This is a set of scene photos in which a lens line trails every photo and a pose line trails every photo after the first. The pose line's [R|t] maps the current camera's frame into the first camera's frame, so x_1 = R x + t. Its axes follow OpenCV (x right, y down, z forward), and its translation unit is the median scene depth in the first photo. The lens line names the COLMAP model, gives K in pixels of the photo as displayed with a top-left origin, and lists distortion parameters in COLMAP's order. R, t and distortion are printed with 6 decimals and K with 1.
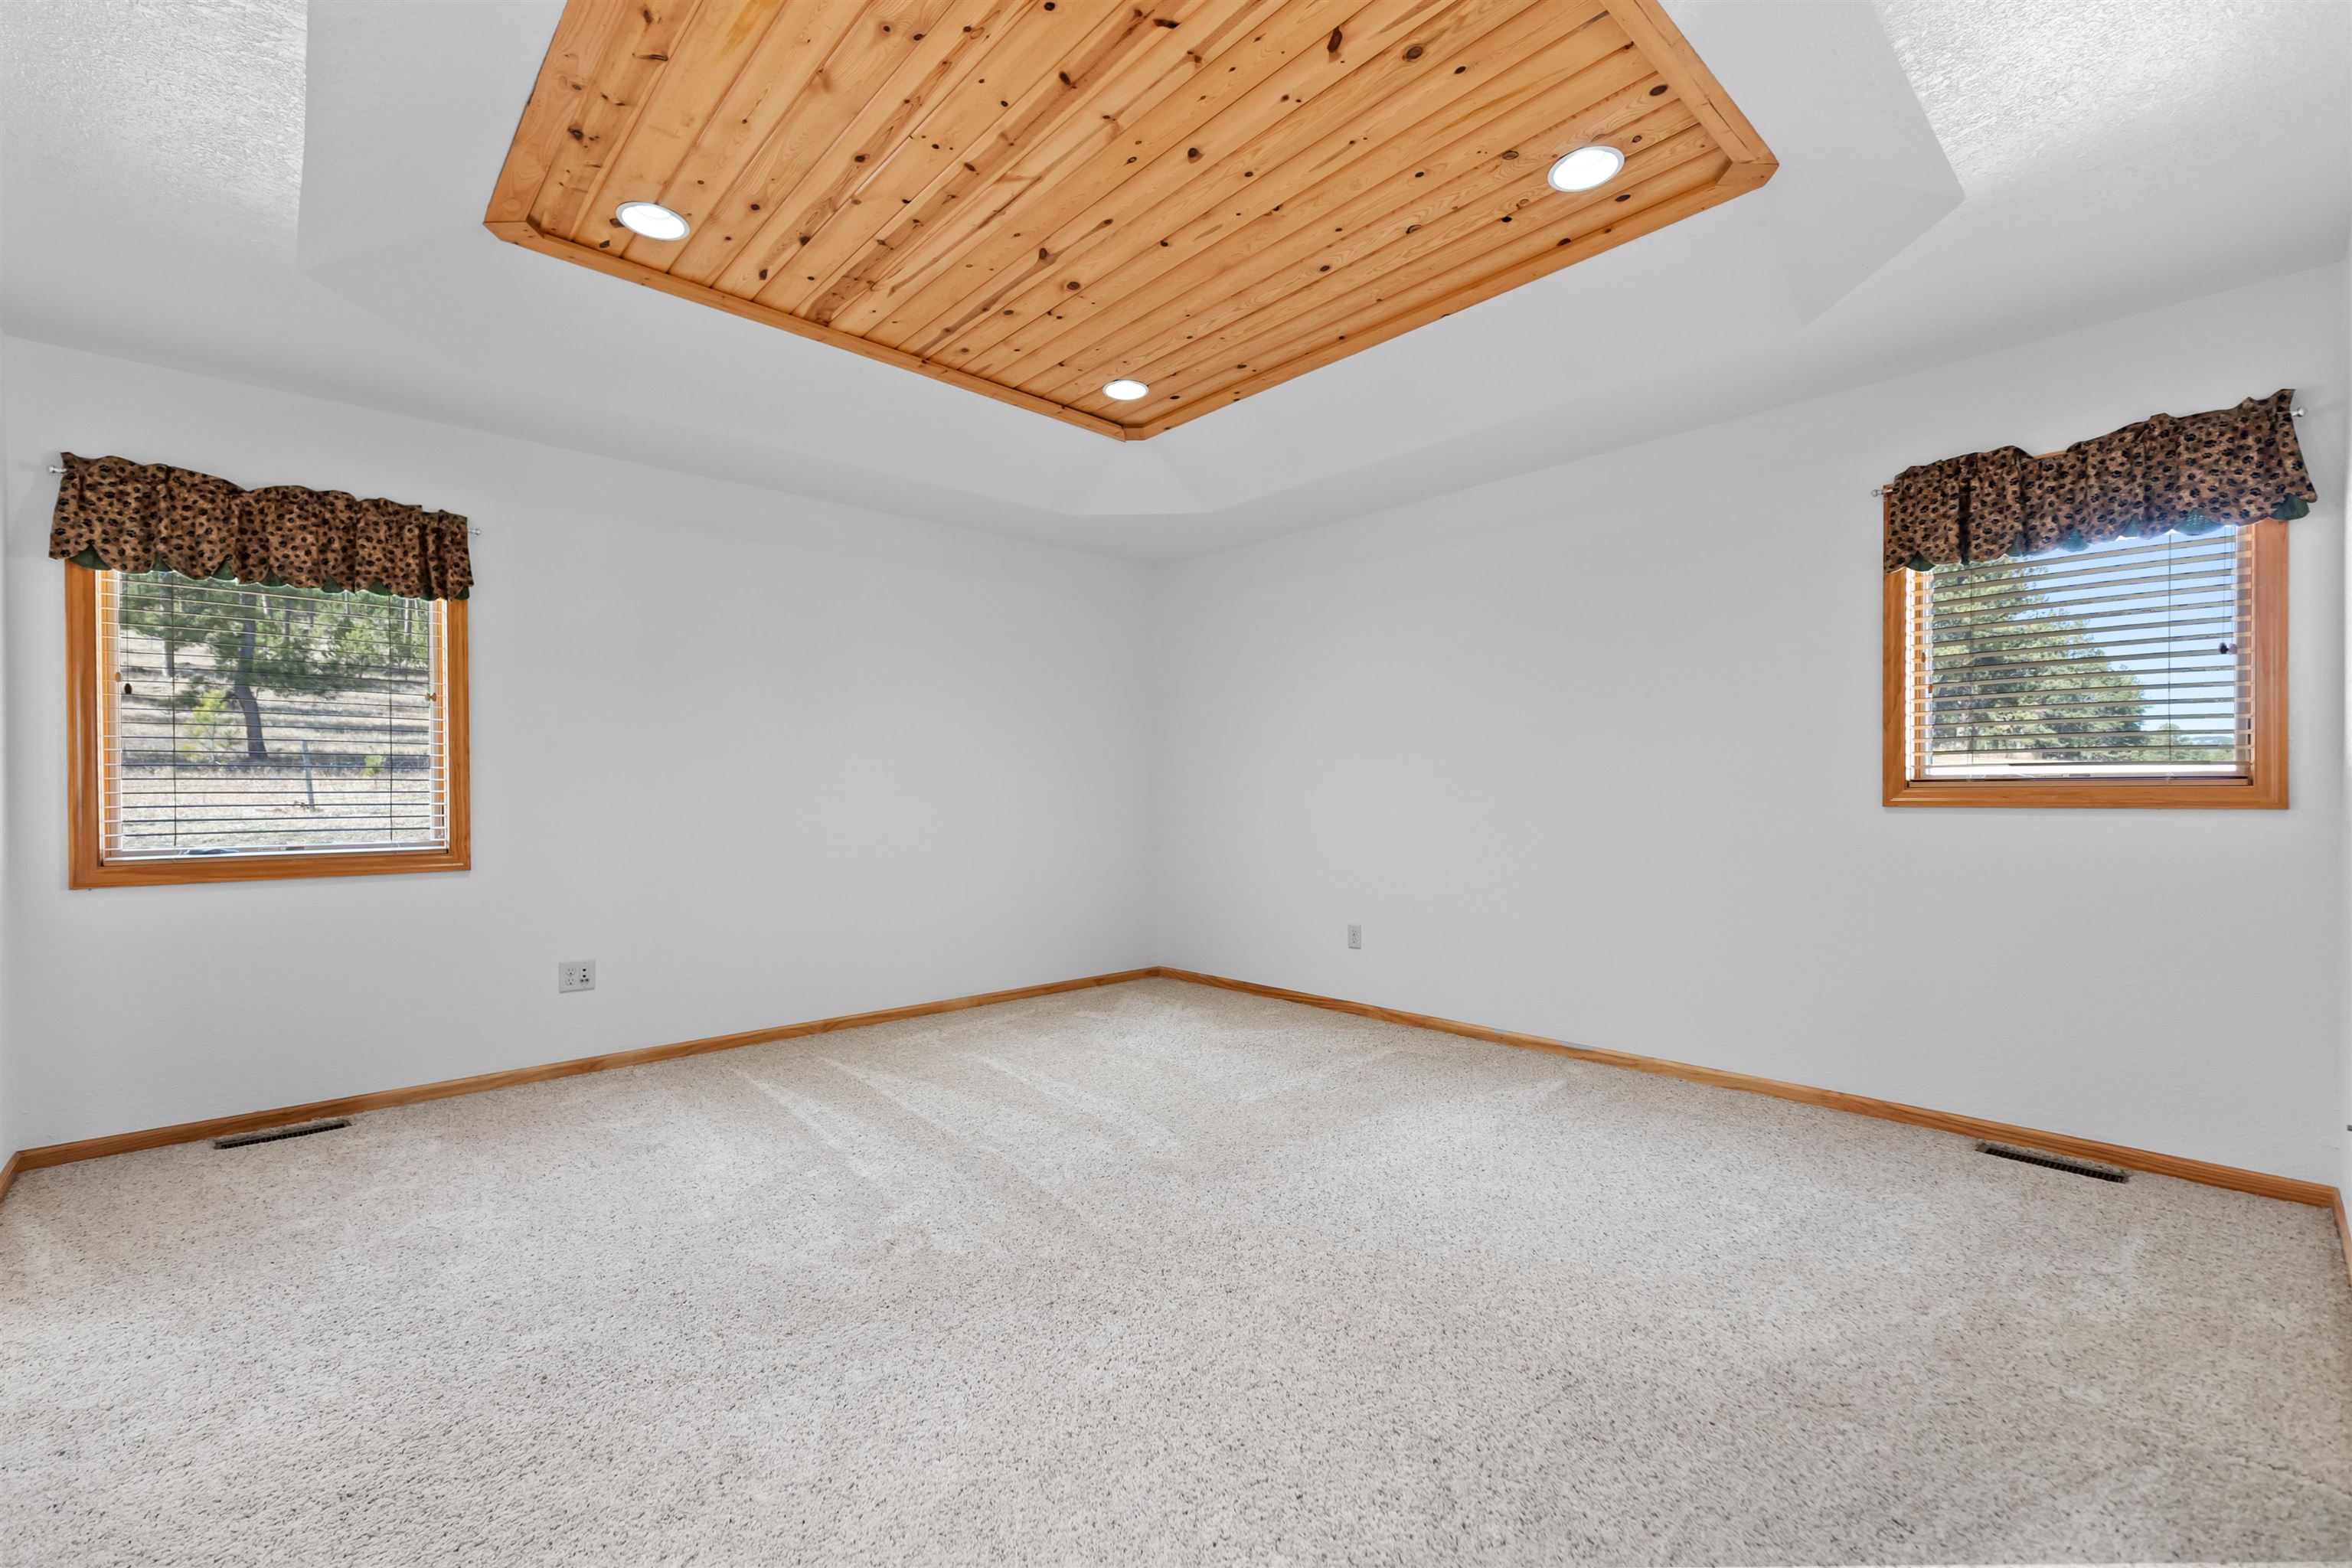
lens RADIAL K [[982.1, 0, 1175.7], [0, 982.1, 797.8], [0, 0, 1]] dist [0.003560, -0.000357]
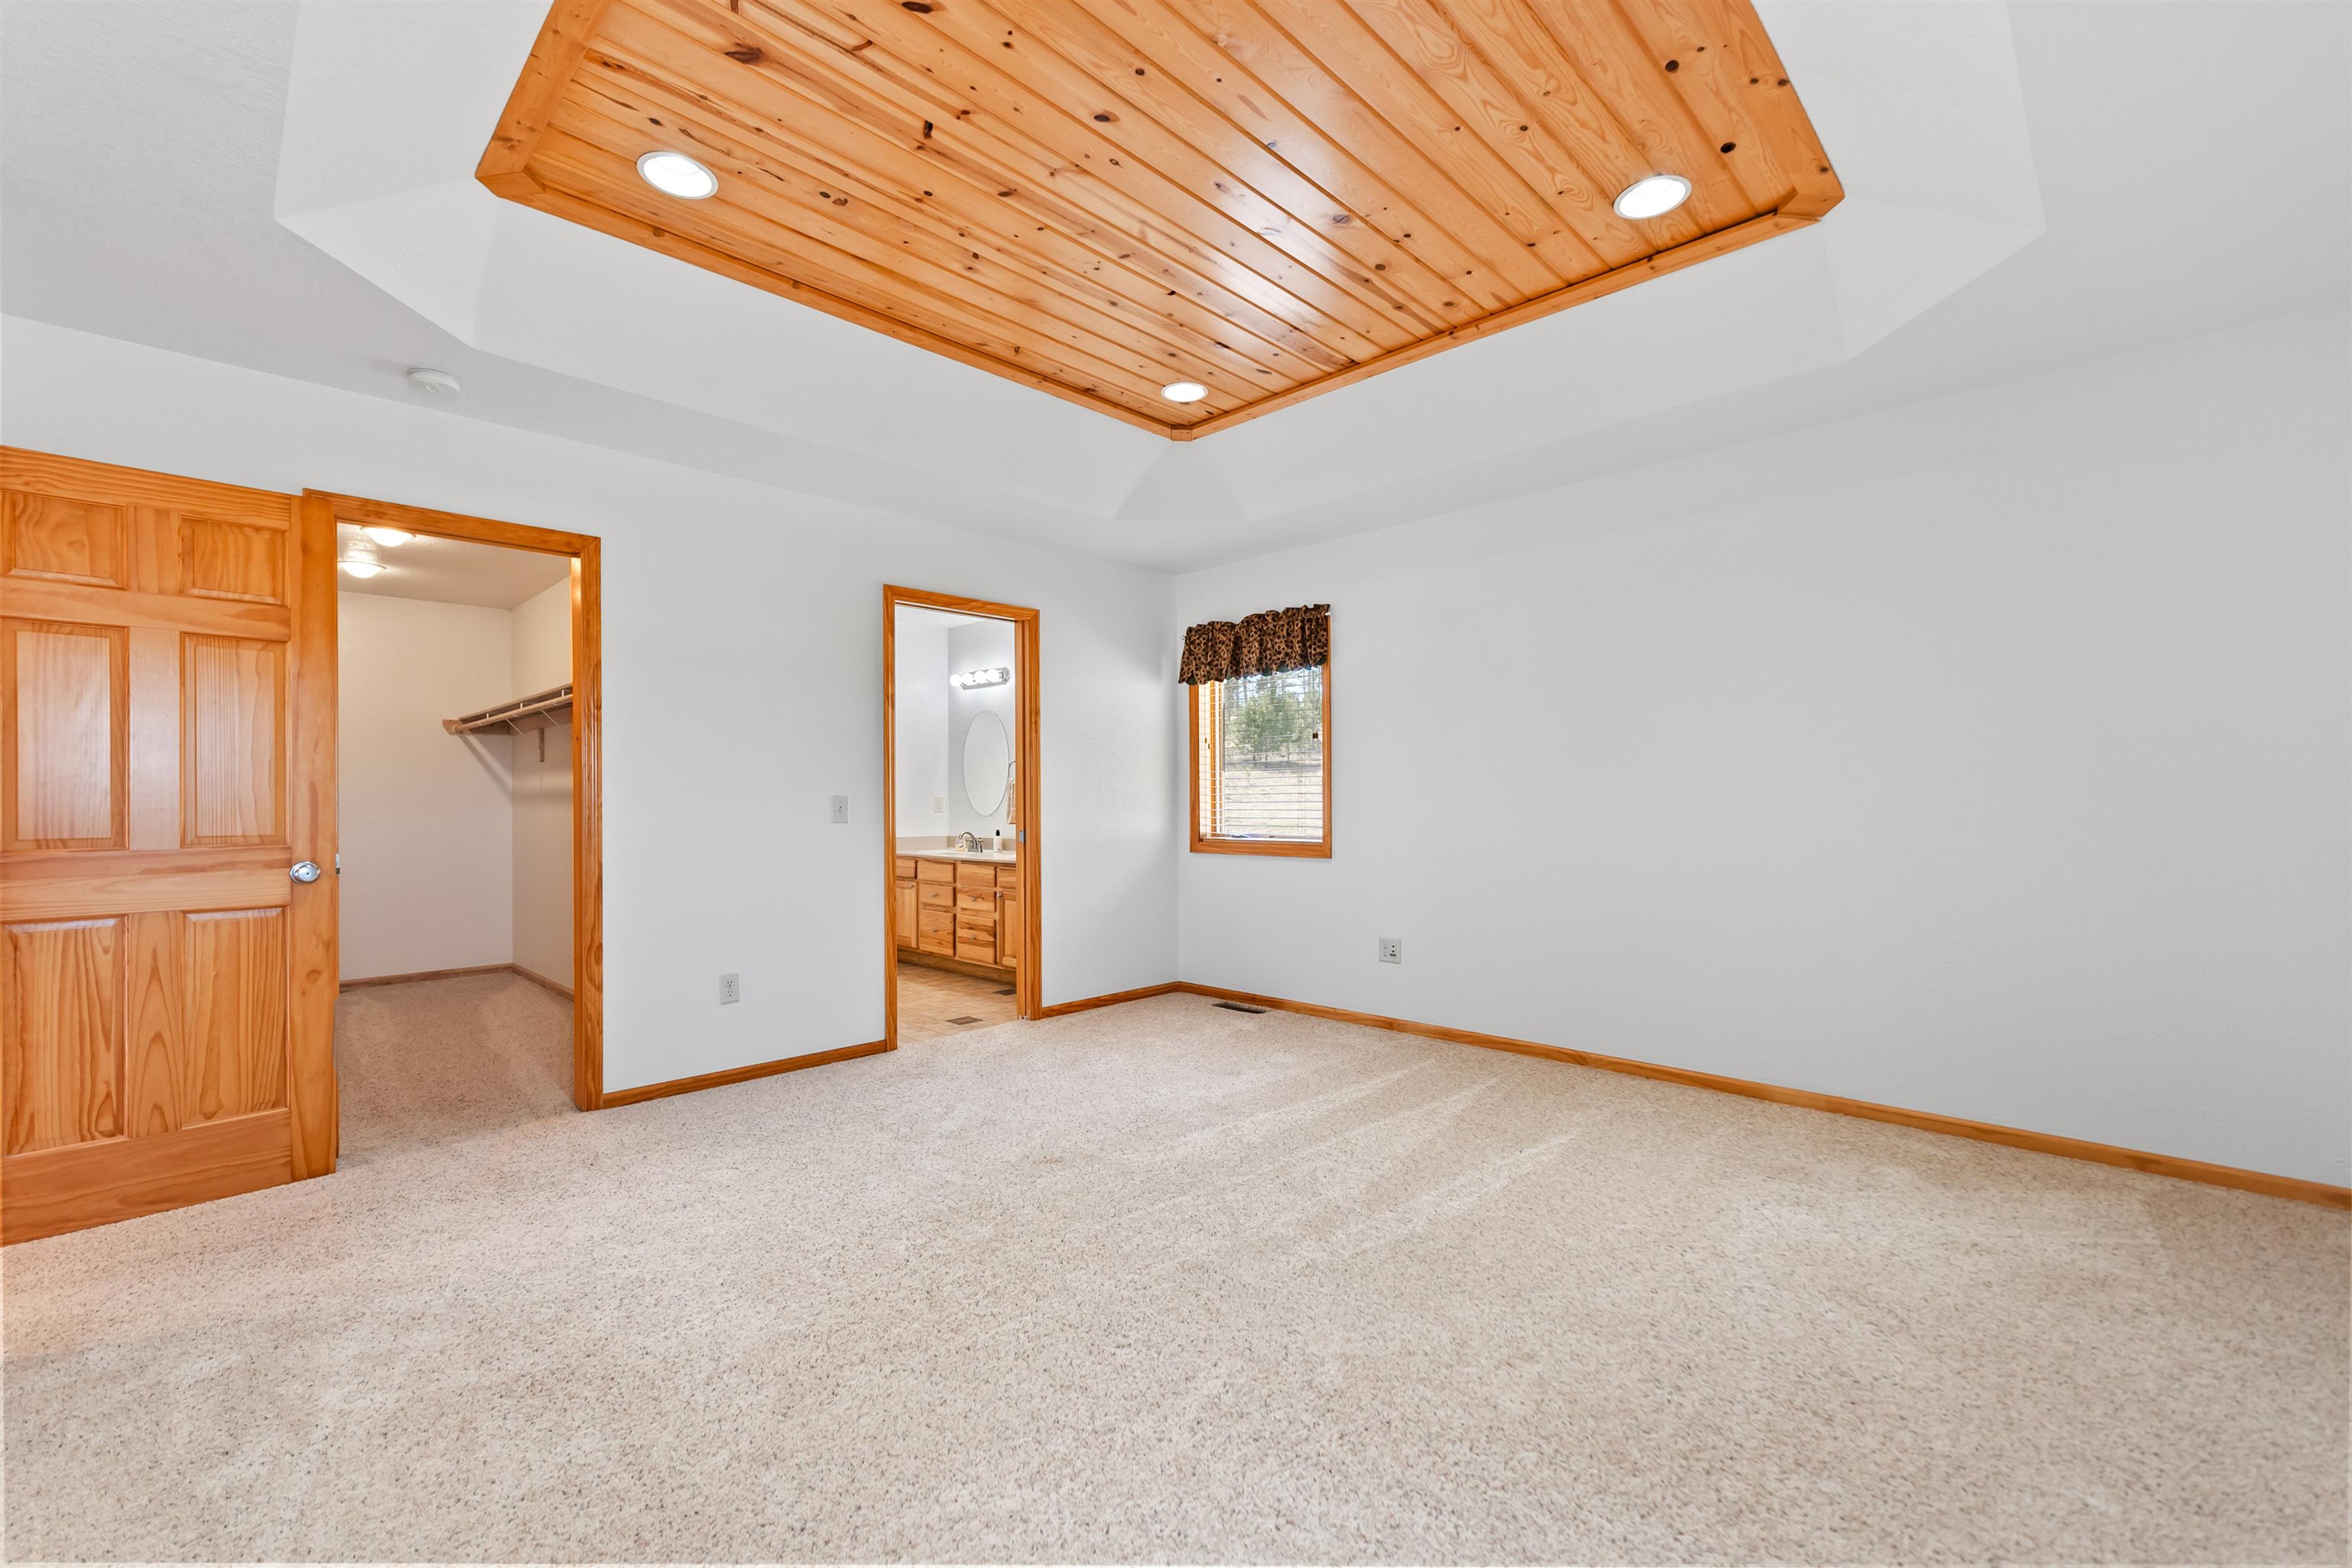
lens RADIAL K [[982.1, 0, 1175.7], [0, 982.1, 797.8], [0, 0, 1]] dist [0.003560, -0.000357]
pose [[0.049439, 0.005888, -0.998760, 0.713334], [0.003732, 0.999975, 0.006080, -0.022312], [0.998770, -0.004028, 0.049416, 0.776546]]
